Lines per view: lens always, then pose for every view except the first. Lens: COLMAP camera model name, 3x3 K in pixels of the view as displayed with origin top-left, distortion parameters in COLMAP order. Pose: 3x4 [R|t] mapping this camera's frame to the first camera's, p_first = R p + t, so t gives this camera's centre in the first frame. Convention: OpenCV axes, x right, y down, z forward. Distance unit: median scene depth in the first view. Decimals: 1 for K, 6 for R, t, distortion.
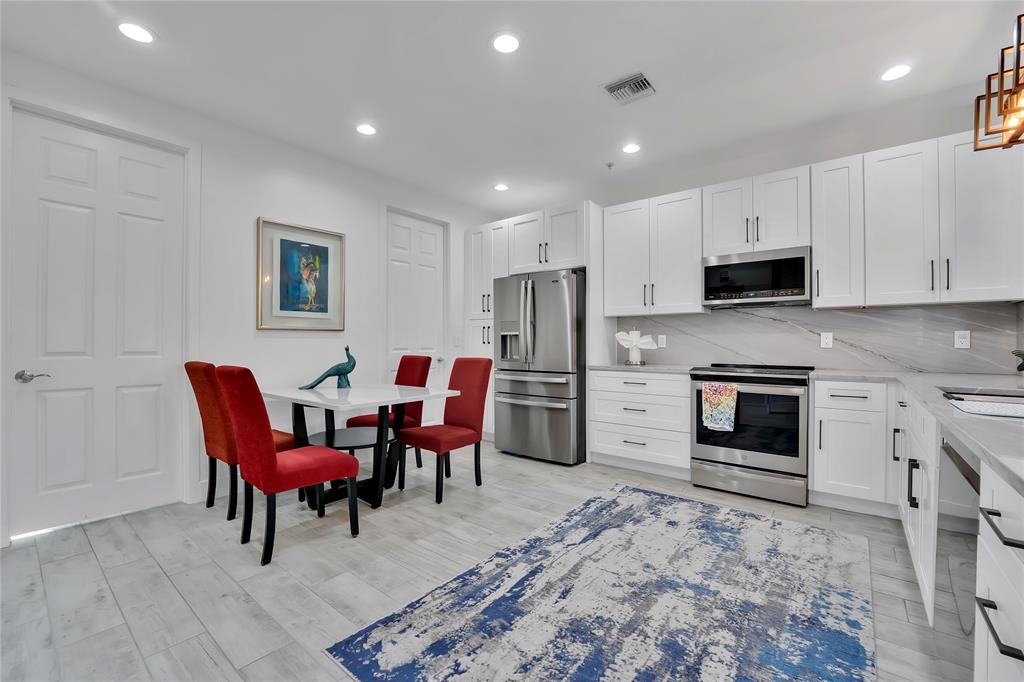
lens RADIAL K [[427.5, 0, 514.8], [0, 427.5, 341.8], [0, 0, 1]] dist [-0.021538, 0.002077]
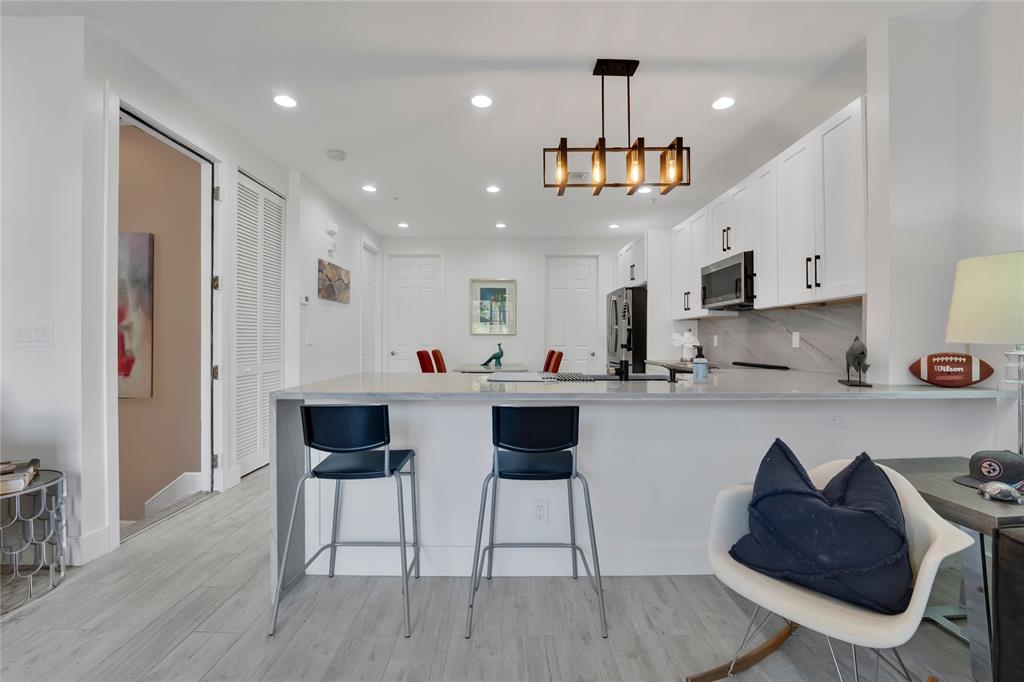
lens RADIAL K [[427.5, 0, 508.4], [0, 427.5, 341.5], [0, 0, 1]] dist [-0.021538, 0.002077]
pose [[0.634414, 0.002054, -0.772991, 1.115935], [-0.003626, 0.999993, -0.000319, 0.002946], [0.772985, 0.003006, 0.634417, -0.150293]]
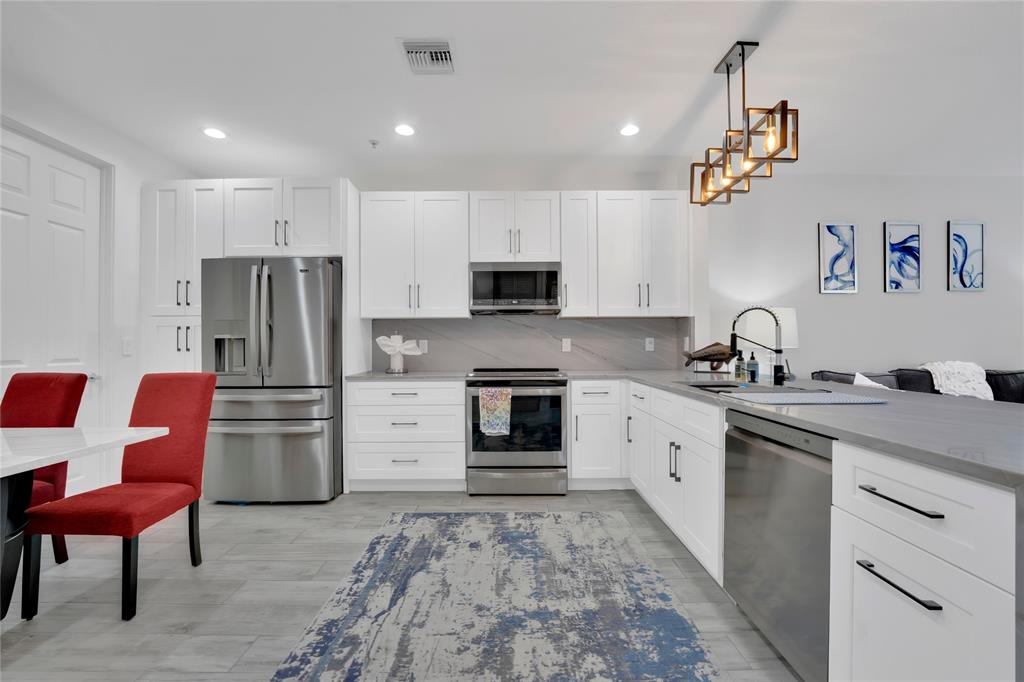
lens RADIAL K [[427.5, 0, 513.4], [0, 427.5, 341.4], [0, 0, 1]] dist [-0.021538, 0.002077]
pose [[0.778291, 0.002404, 0.627900, -0.116566], [0.004643, 0.999943, -0.009584, -0.003451], [-0.627887, 0.010375, 0.778235, 0.185377]]
